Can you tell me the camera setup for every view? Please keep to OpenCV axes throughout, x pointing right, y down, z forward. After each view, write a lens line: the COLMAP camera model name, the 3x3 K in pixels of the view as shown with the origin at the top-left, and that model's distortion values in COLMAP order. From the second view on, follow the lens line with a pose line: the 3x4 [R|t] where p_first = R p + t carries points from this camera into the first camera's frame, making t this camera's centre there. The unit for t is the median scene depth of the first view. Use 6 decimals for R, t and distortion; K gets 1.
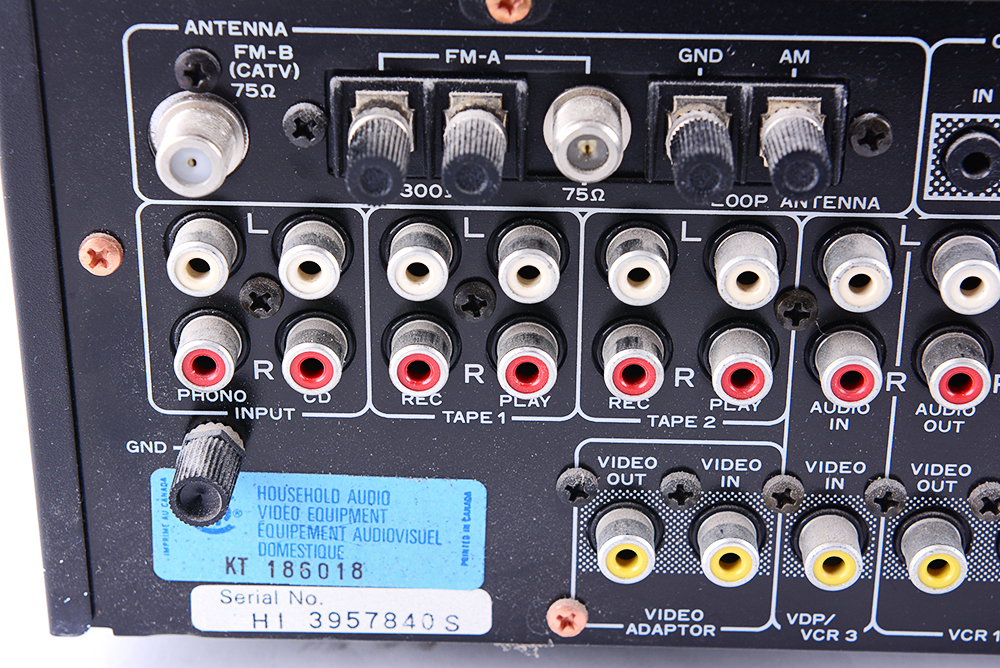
lens RADIAL K [[2320.4, 0, 500.0], [0, 2320.4, 334.0], [0, 0, 1]] dist [0.103444, 0.321767]
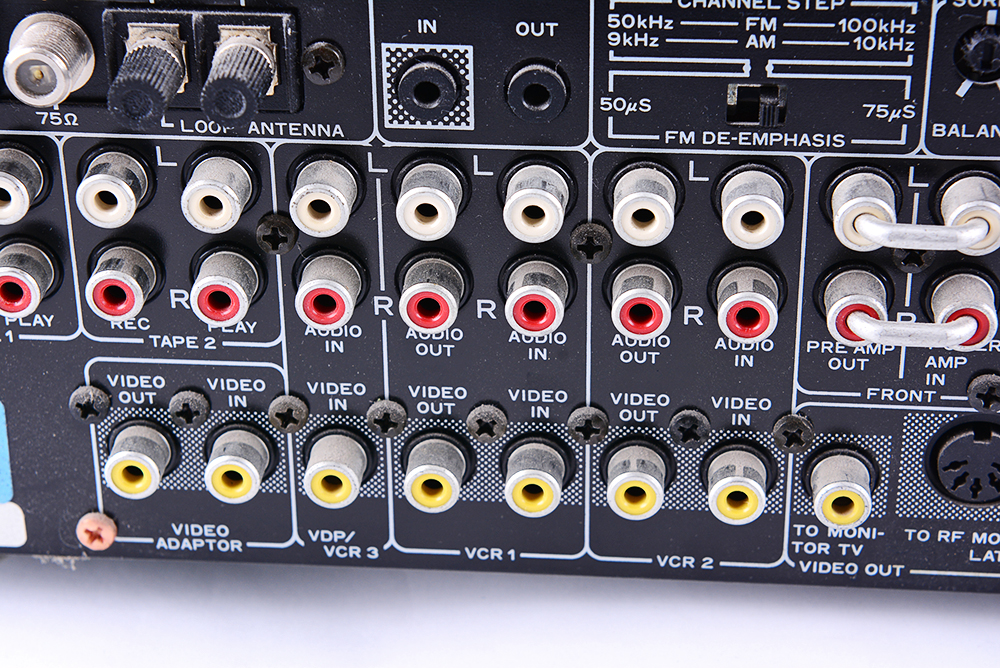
lens RADIAL K [[2295.3, 0, 500.0], [0, 2295.3, 334.0], [0, 0, 1]] dist [0.103680, 0.124159]
pose [[0.998027, 0.013383, -0.061342, 0.278729], [-0.011776, 0.999580, 0.026482, 0.005408], [0.061671, -0.025708, 0.997765, -0.008015]]
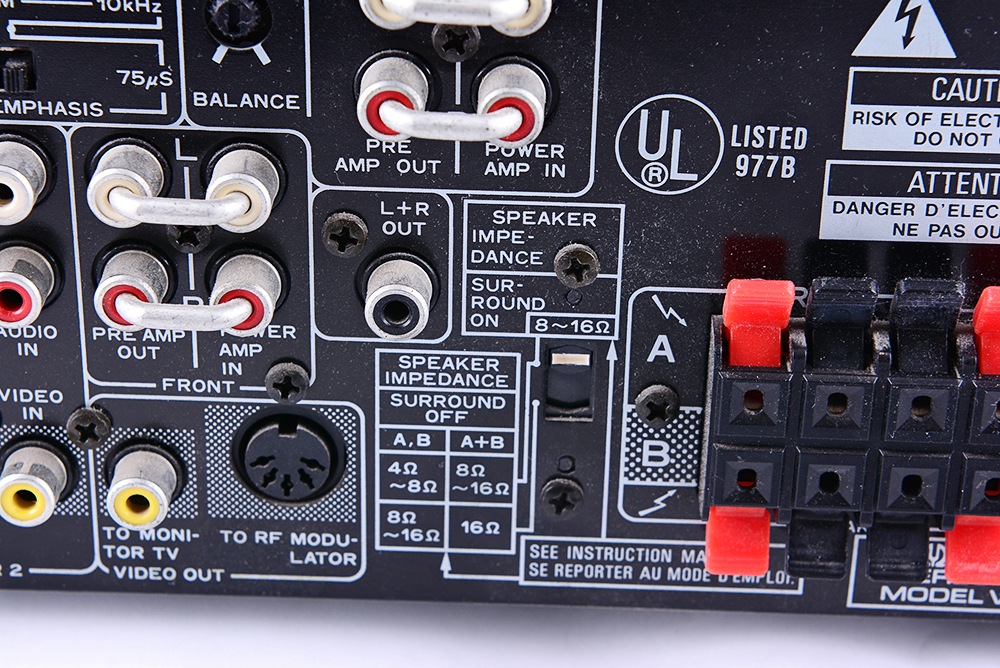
lens RADIAL K [[2295.3, 0, 500.0], [0, 2295.3, 334.0], [0, 0, 1]] dist [0.103680, 0.124159]
pose [[0.999920, 0.011671, 0.004878, 0.508878], [-0.011671, 0.999932, -0.000006, 0.033670], [-0.004878, -0.000051, 0.999988, 0.060014]]
